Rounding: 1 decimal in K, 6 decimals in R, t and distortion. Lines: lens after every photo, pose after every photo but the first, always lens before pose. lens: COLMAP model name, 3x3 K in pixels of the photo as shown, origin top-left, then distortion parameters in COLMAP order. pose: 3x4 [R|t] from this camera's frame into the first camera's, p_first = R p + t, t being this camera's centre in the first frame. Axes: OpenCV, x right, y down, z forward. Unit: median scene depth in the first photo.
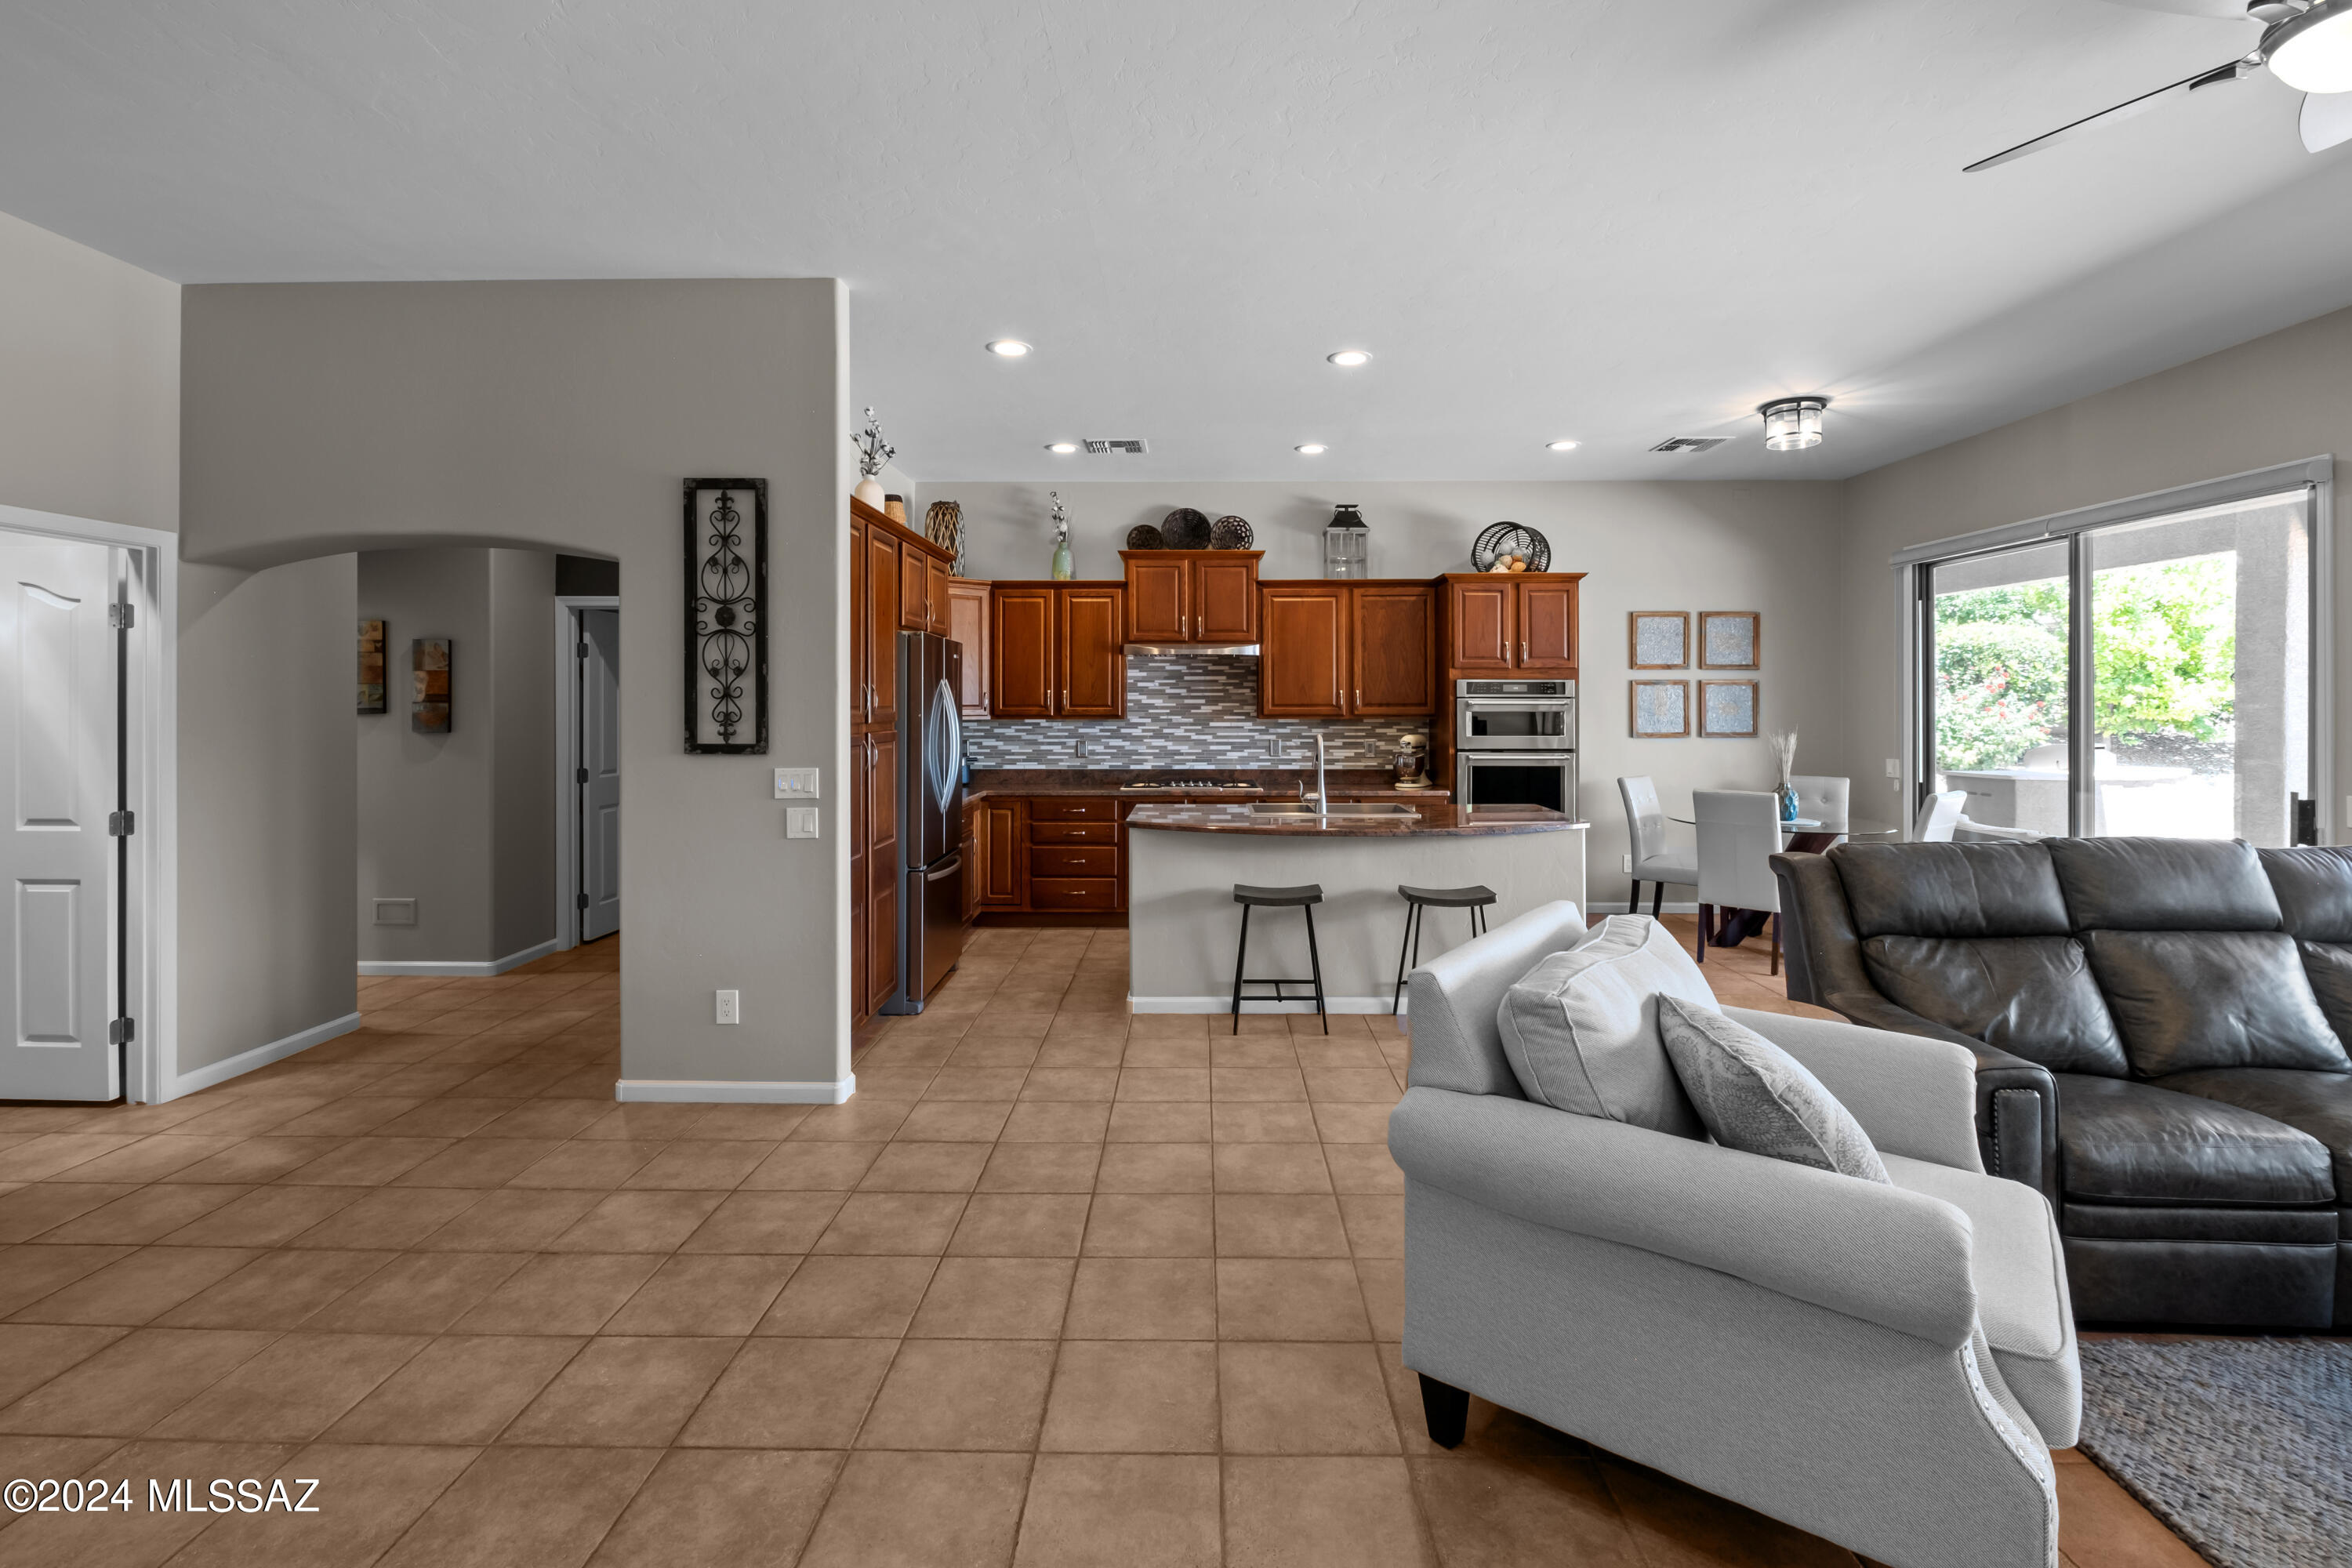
lens RADIAL K [[1019.8, 0, 1166.6], [0, 1019.8, 704.0], [0, 0, 1]] dist [-0.002244, -0.001976]
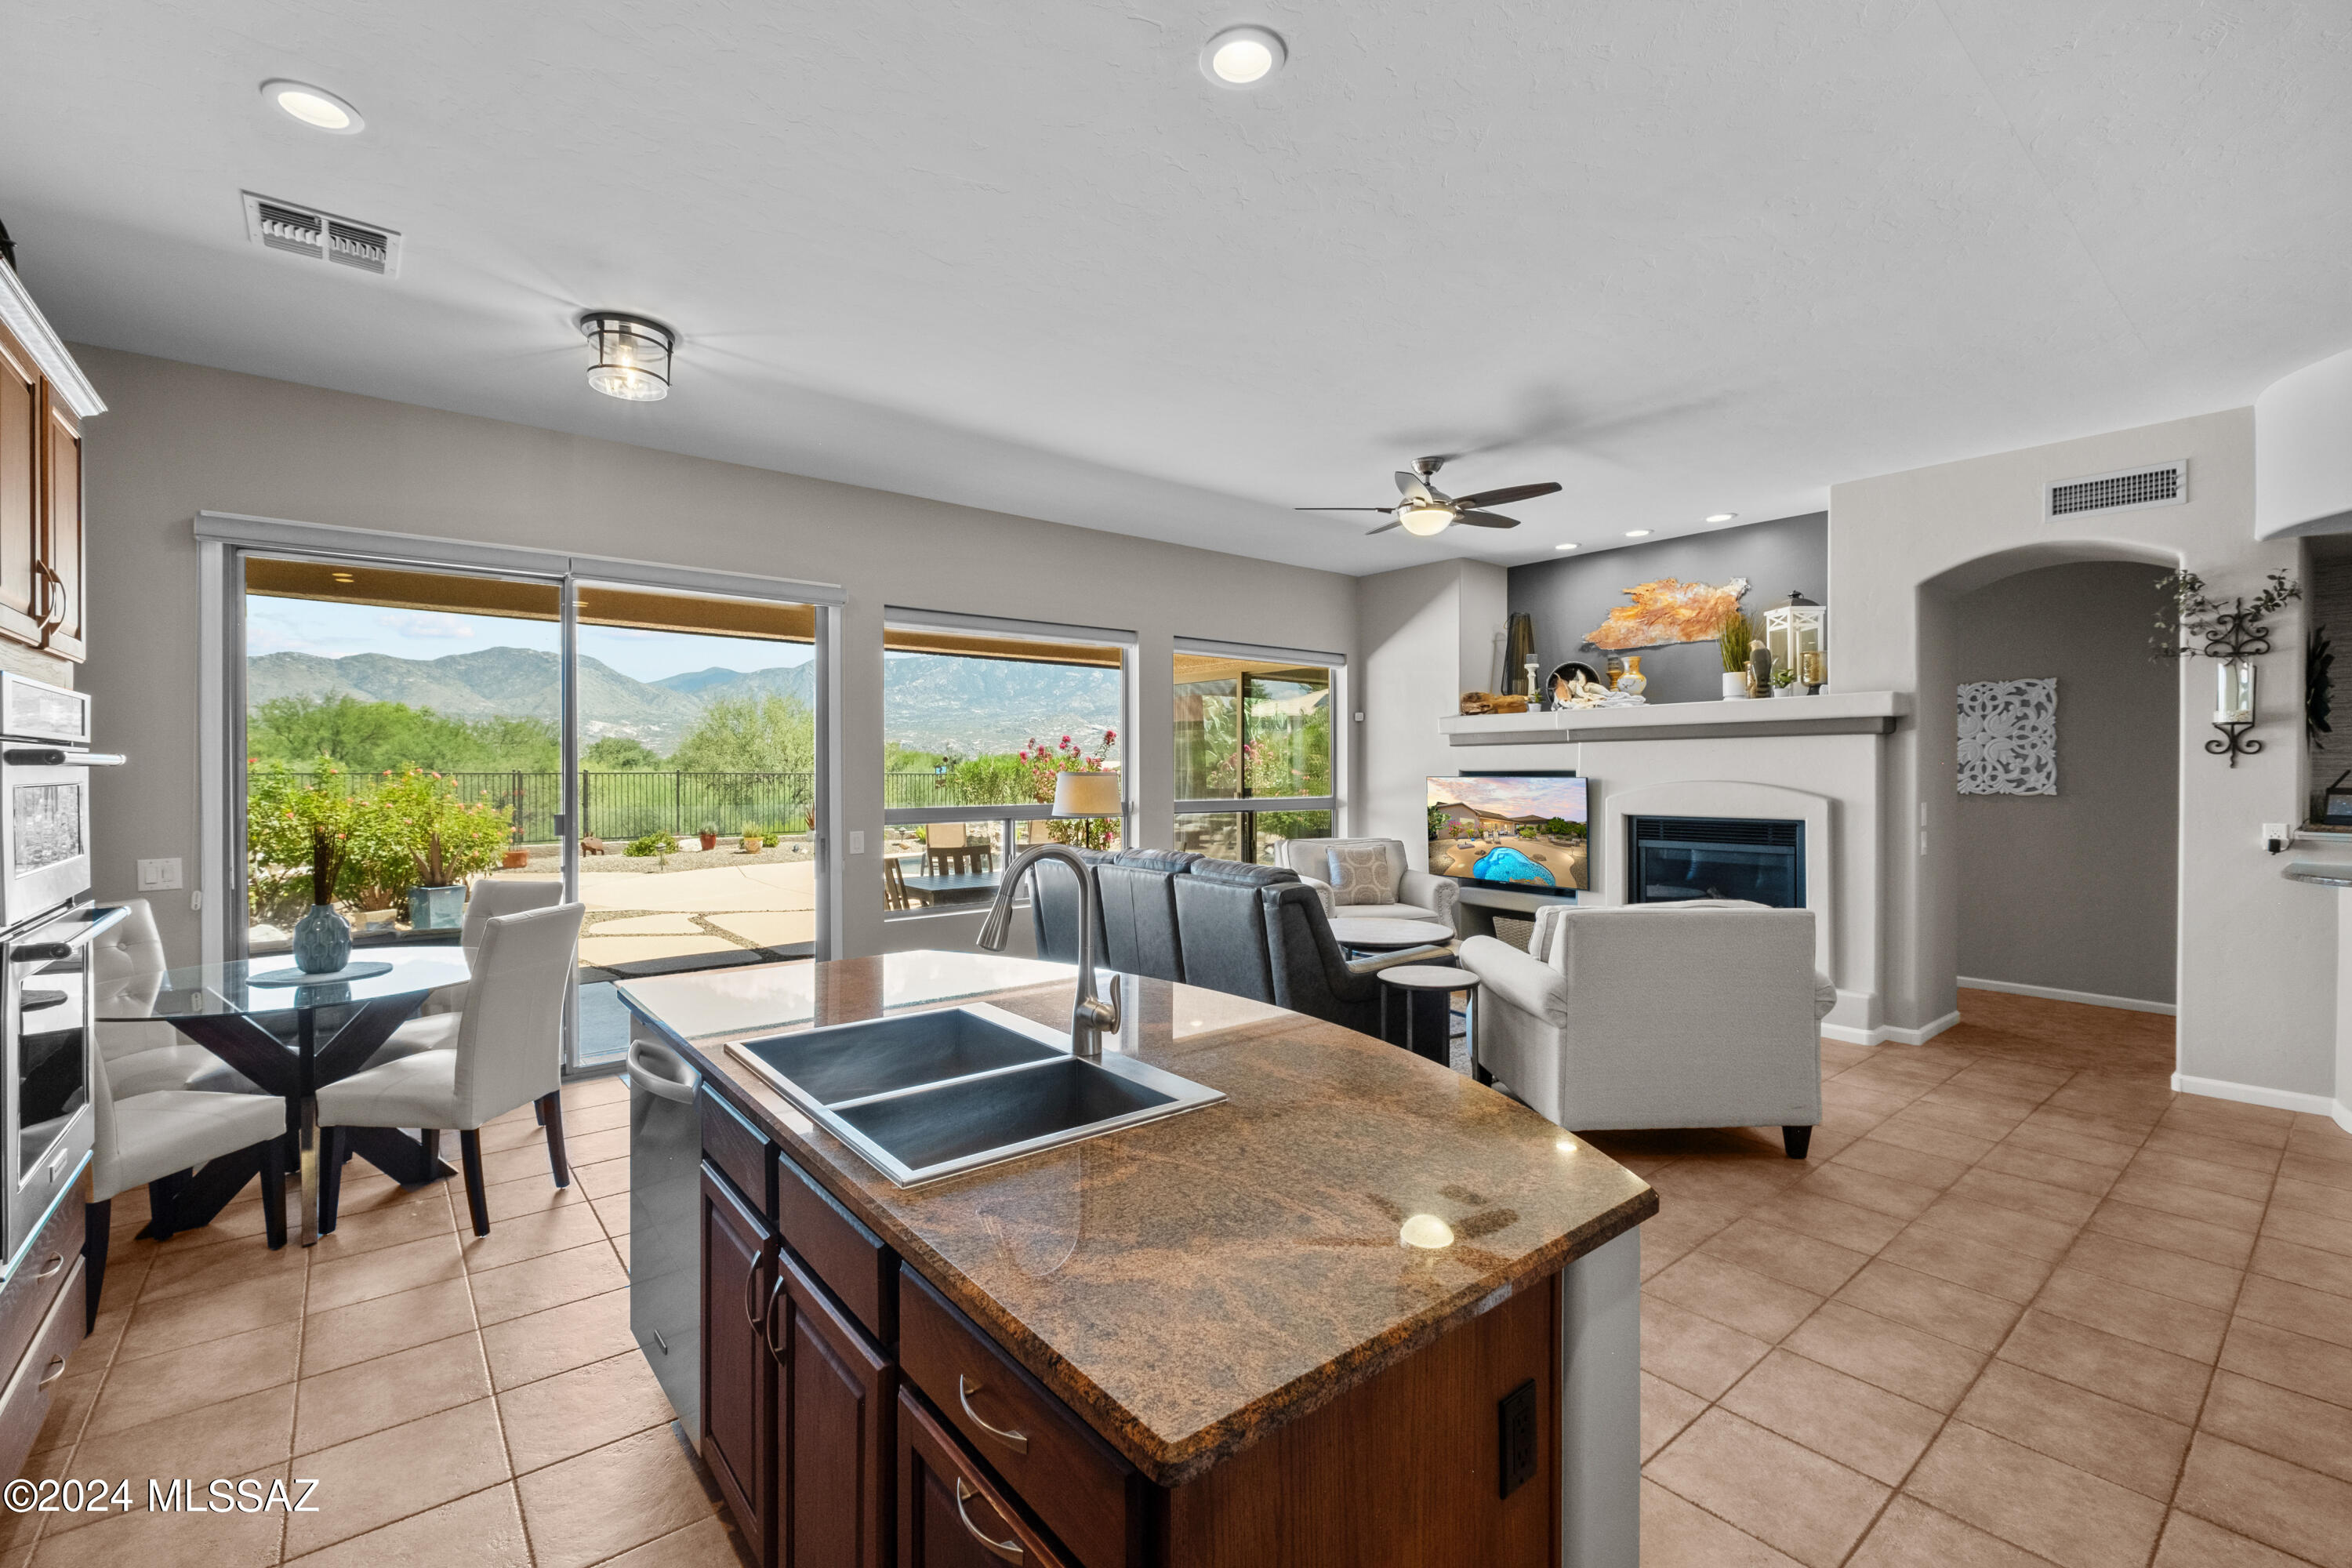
lens RADIAL K [[1019.8, 0, 1177.4], [0, 1019.8, 771.2], [0, 0, 1]] dist [-0.002244, -0.001976]
pose [[-0.656369, -0.001041, 0.754439, -0.109060], [-0.002025, 0.999998, -0.000382, 0.002327], [-0.754437, -0.001778, -0.656370, 0.855598]]
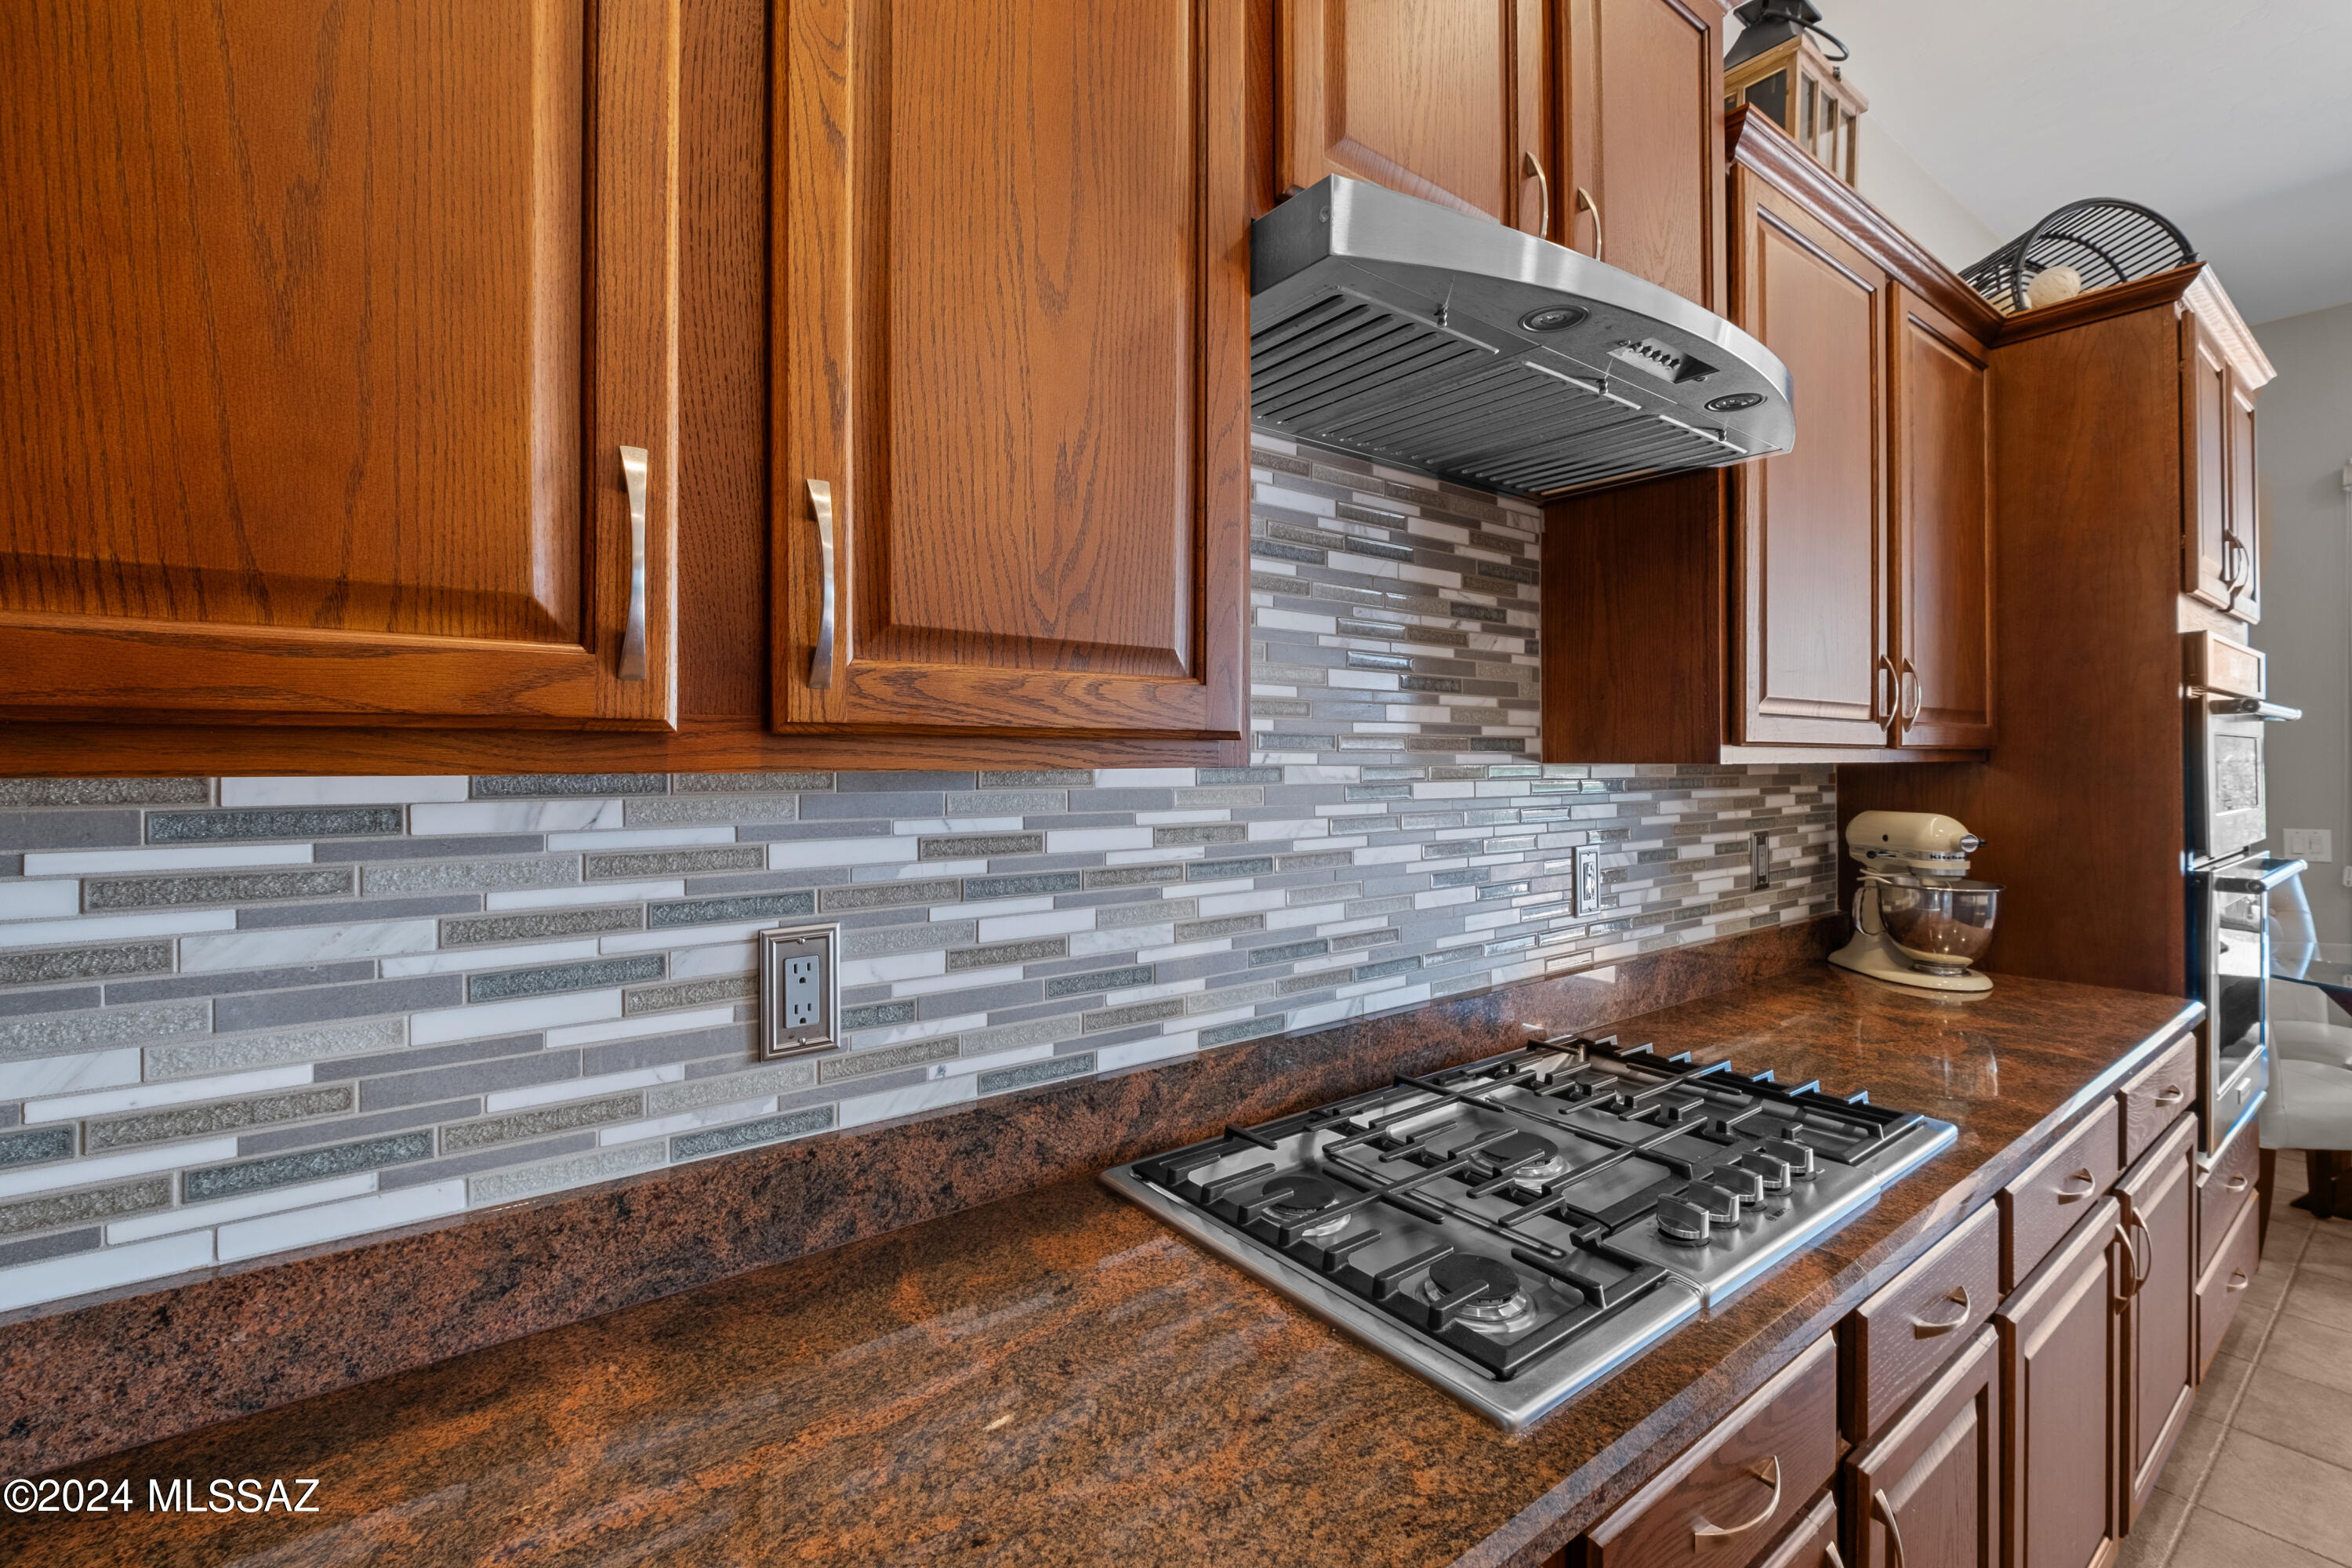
lens RADIAL K [[1019.8, 0, 1173.6], [0, 1019.8, 759.0], [0, 0, 1]] dist [-0.002244, -0.001976]
pose [[0.776295, 0.001047, 0.630369, -0.130247], [0.000748, 0.999996, -0.002583, 0.013735], [-0.630369, 0.002477, 0.776292, 0.871194]]
